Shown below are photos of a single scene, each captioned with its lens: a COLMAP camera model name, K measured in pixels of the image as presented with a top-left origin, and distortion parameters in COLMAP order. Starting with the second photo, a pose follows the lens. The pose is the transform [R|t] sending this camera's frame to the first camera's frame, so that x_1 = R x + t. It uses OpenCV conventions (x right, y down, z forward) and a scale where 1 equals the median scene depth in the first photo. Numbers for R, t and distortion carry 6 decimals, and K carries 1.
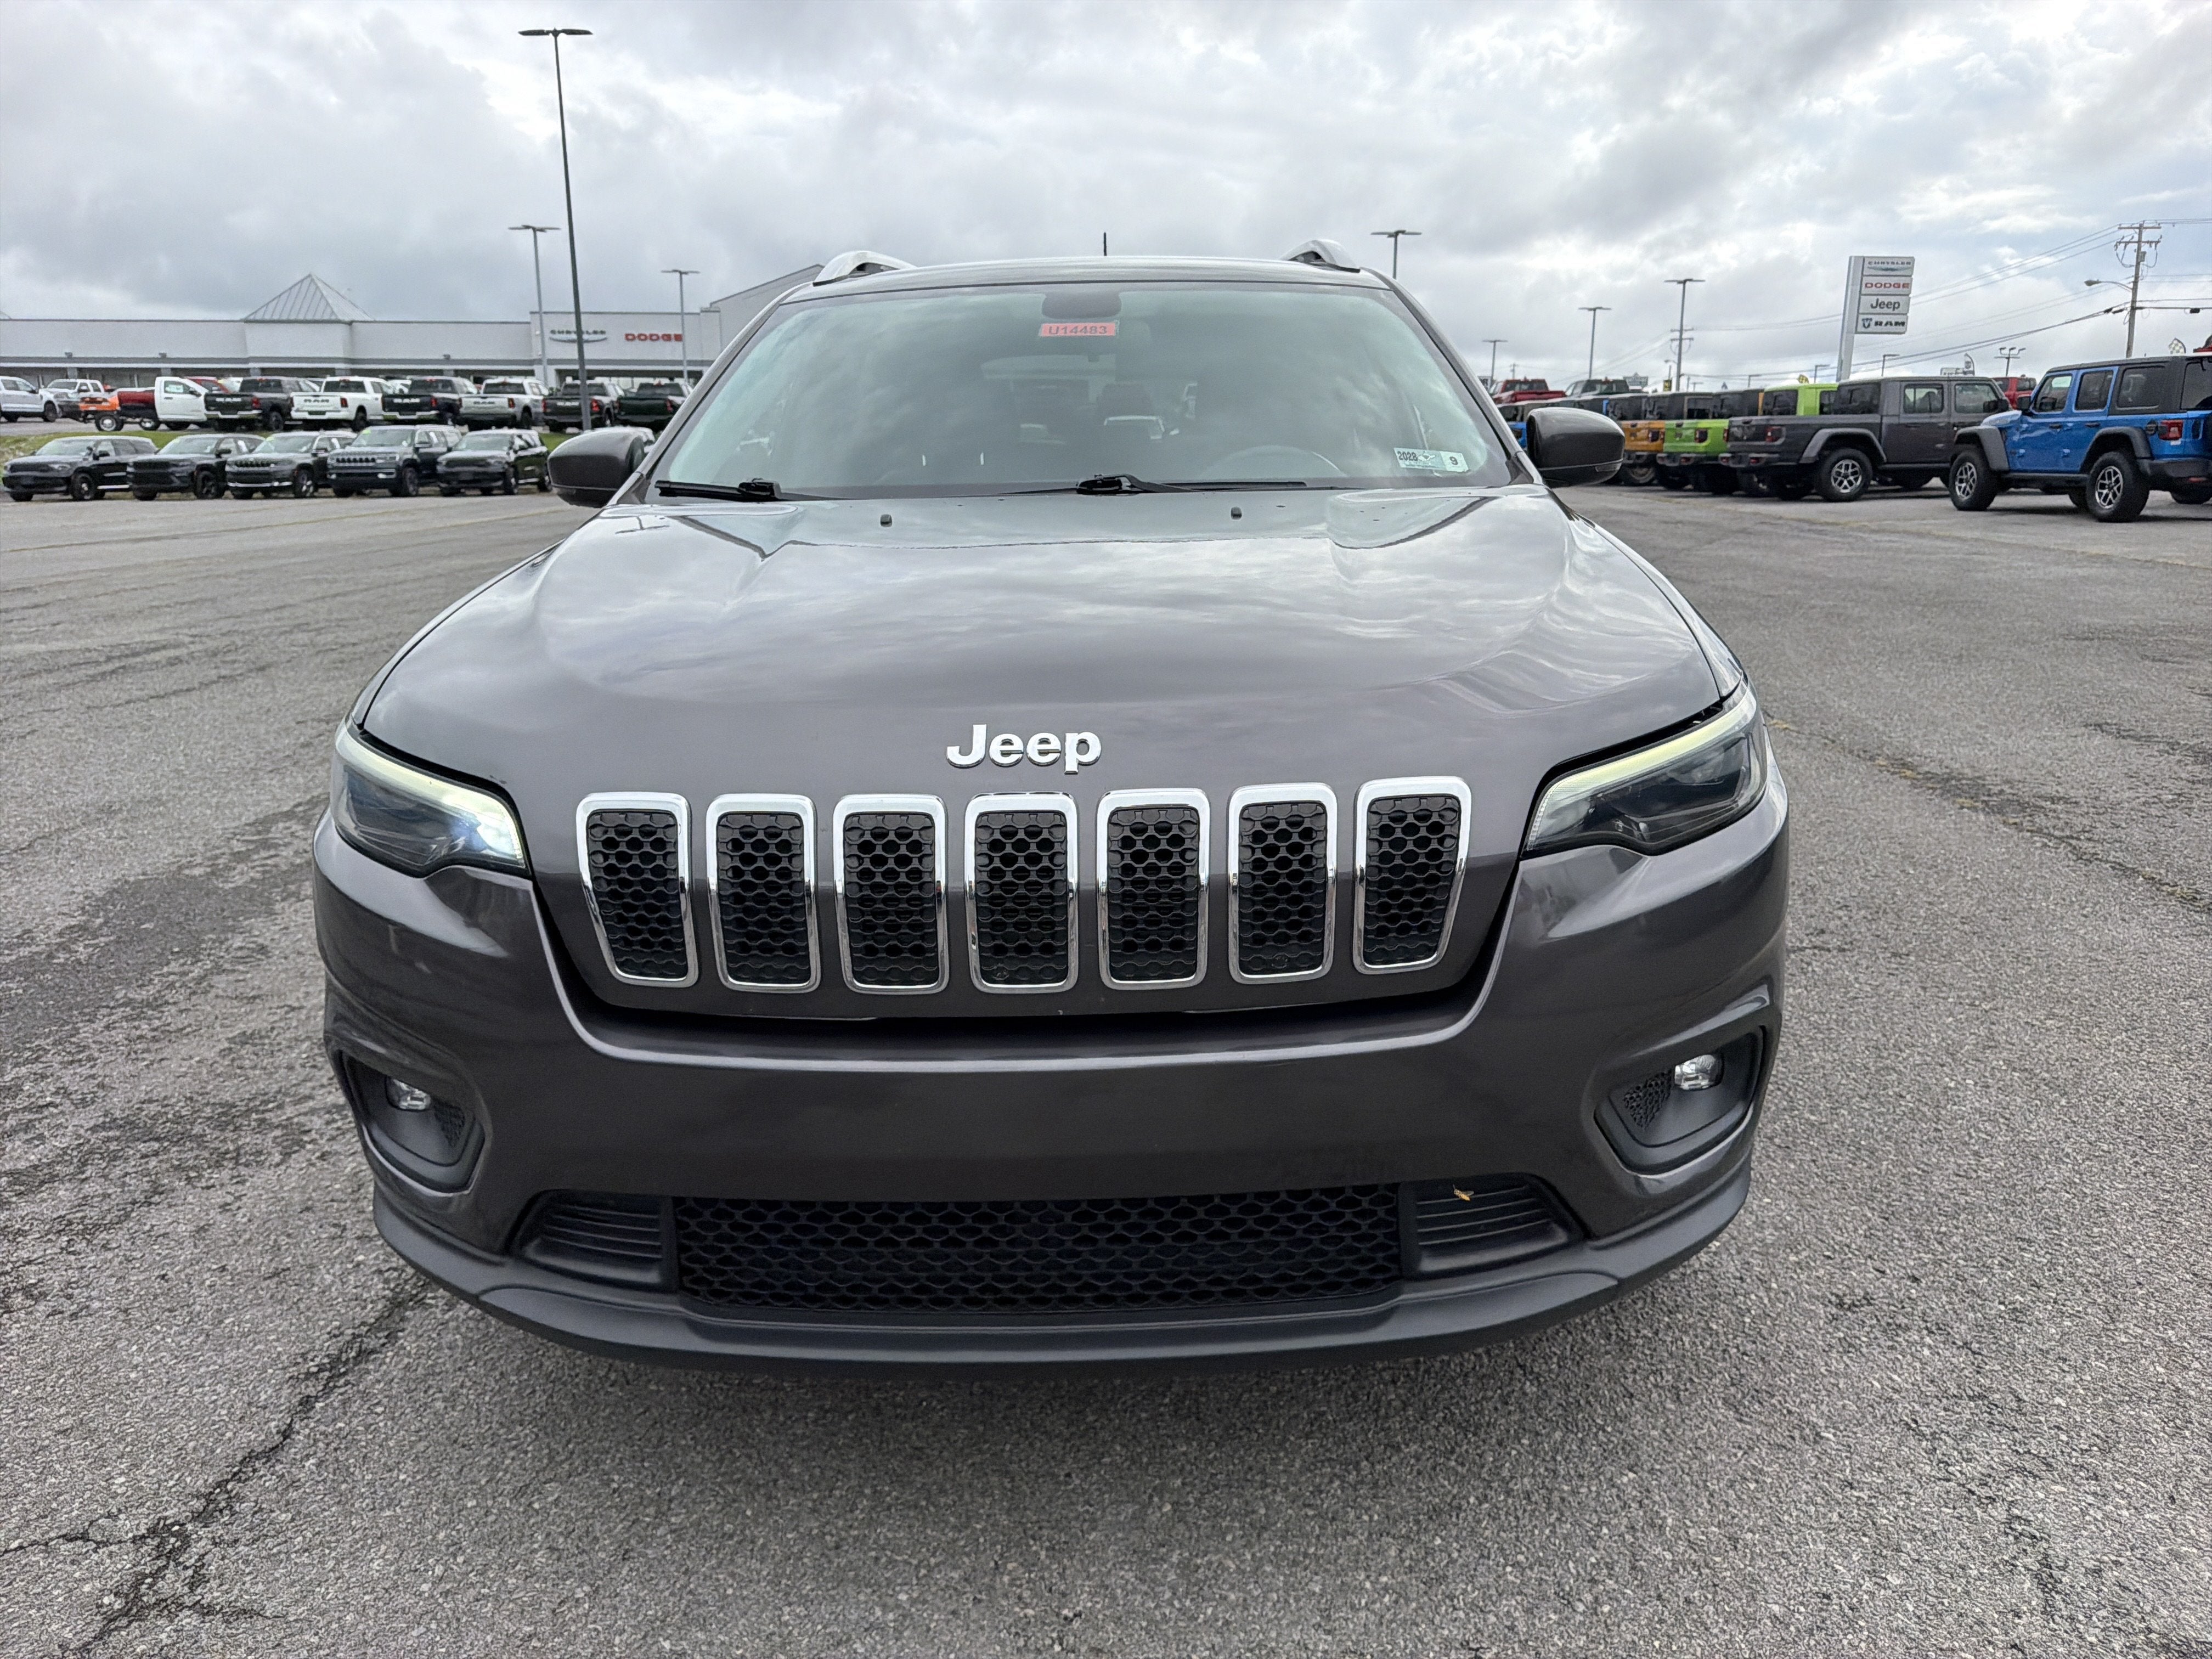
lens RADIAL K [[1527.3, 0, 1106.0], [0, 1527.3, 829.5], [0, 0, 1]] dist [0.041749, -0.053729]
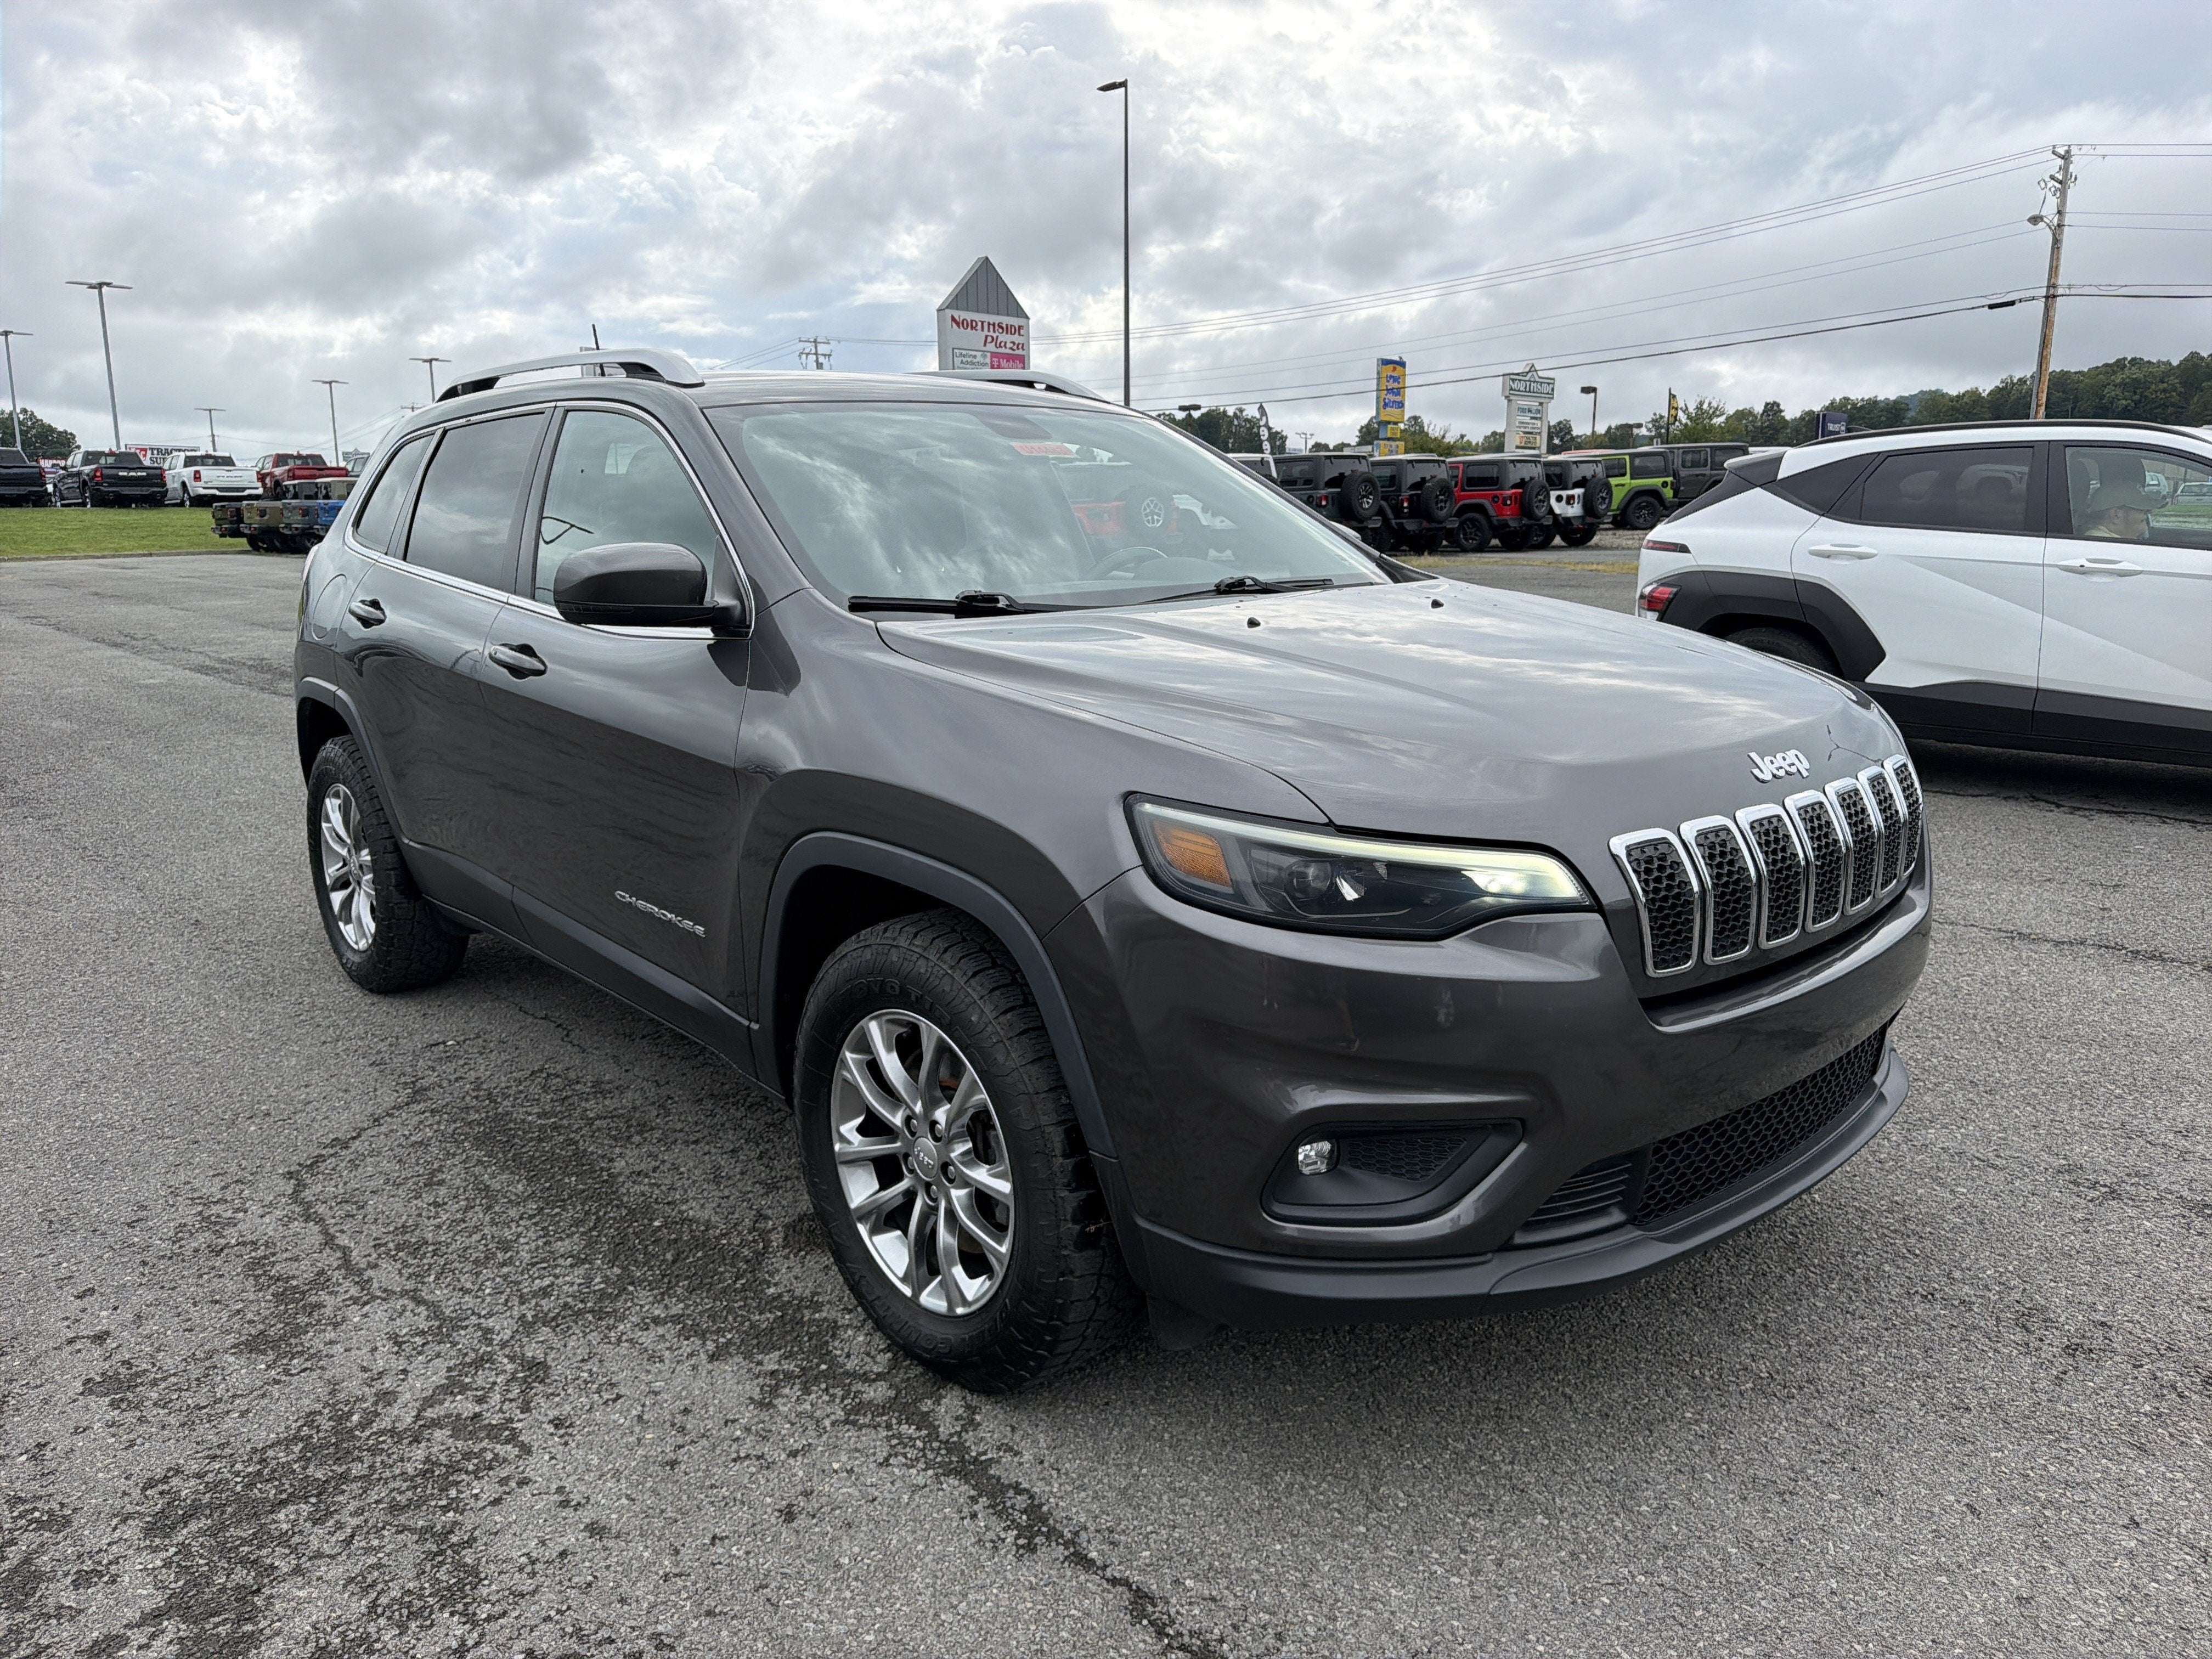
lens RADIAL K [[1576.2, 0, 1080.3], [0, 1576.2, 797.0], [0, 0, 1]] dist [-0.003457, -0.004991]
pose [[0.736489, -0.115844, 0.666457, -0.903120], [0.164040, 0.986405, -0.009821, -0.067471], [-0.656258, 0.116559, 0.745479, 0.179250]]
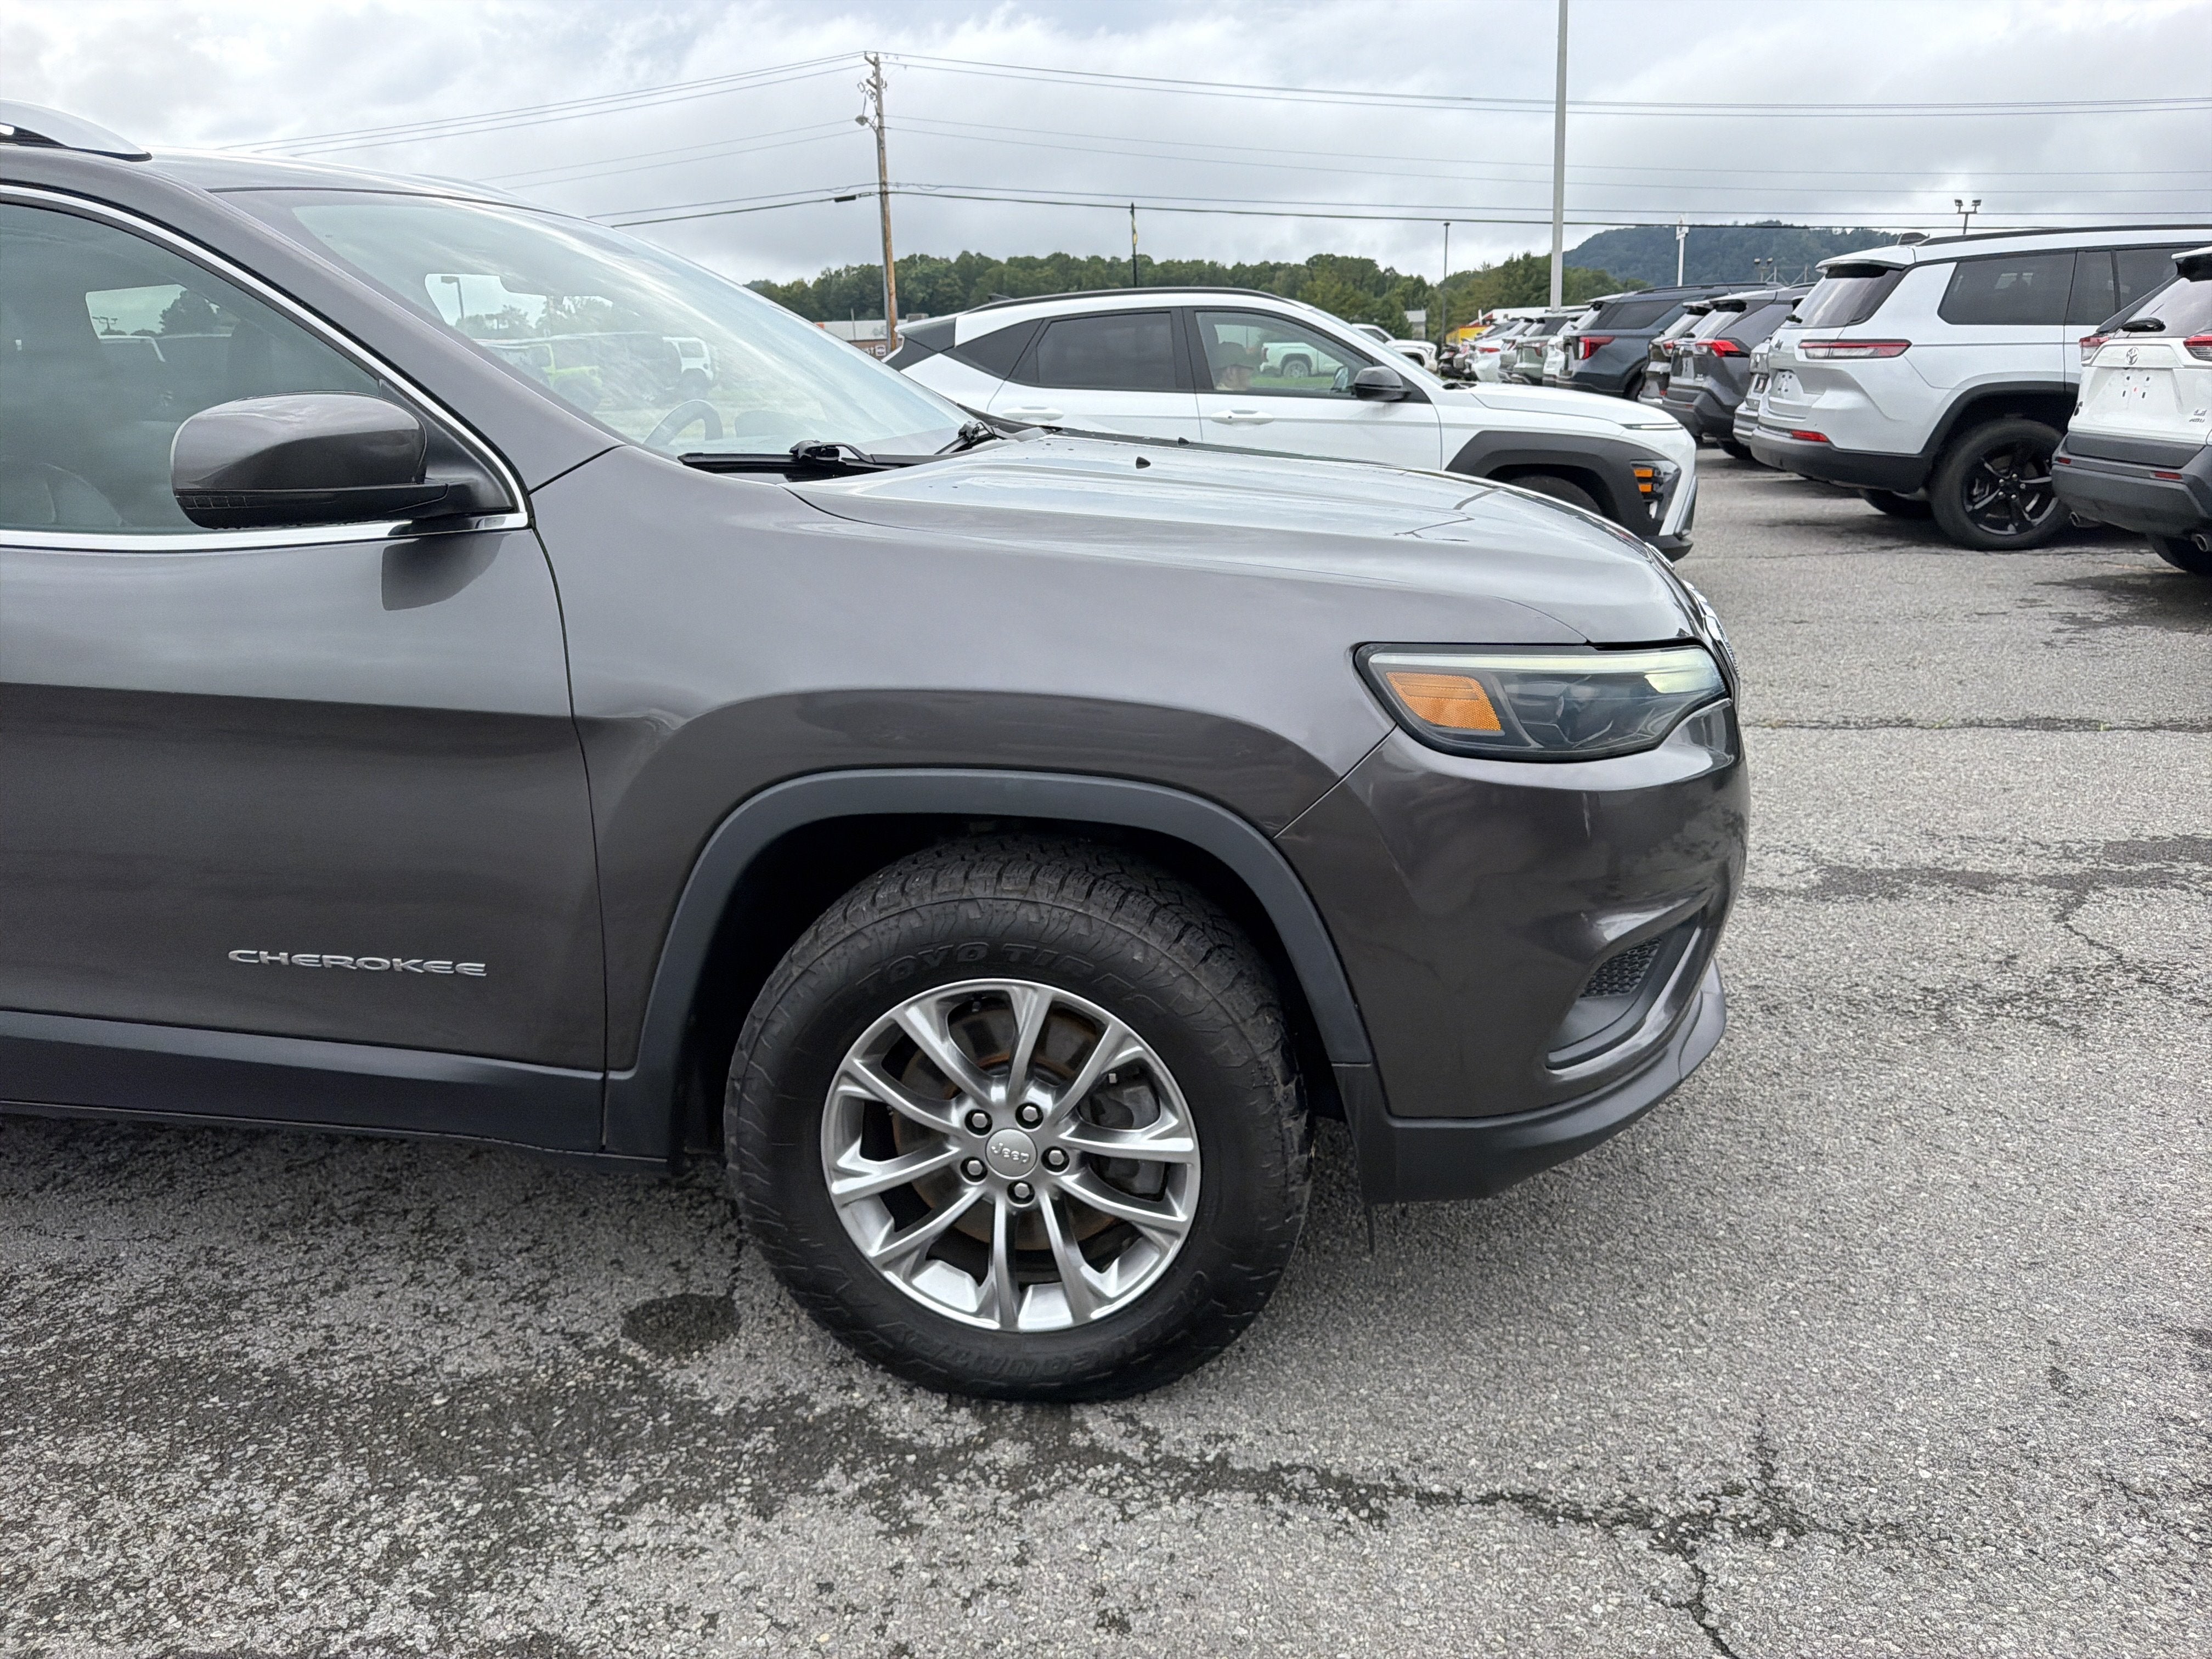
lens RADIAL K [[1594.1, 0, 1123.0], [0, 1594.1, 825.5], [0, 0, 1]] dist [-0.007005, -0.007482]
pose [[0.131418, -0.261420, 0.956237, -1.046853], [0.270373, 0.937485, 0.219135, -0.177946], [-0.953744, 0.229743, 0.193884, 0.736421]]
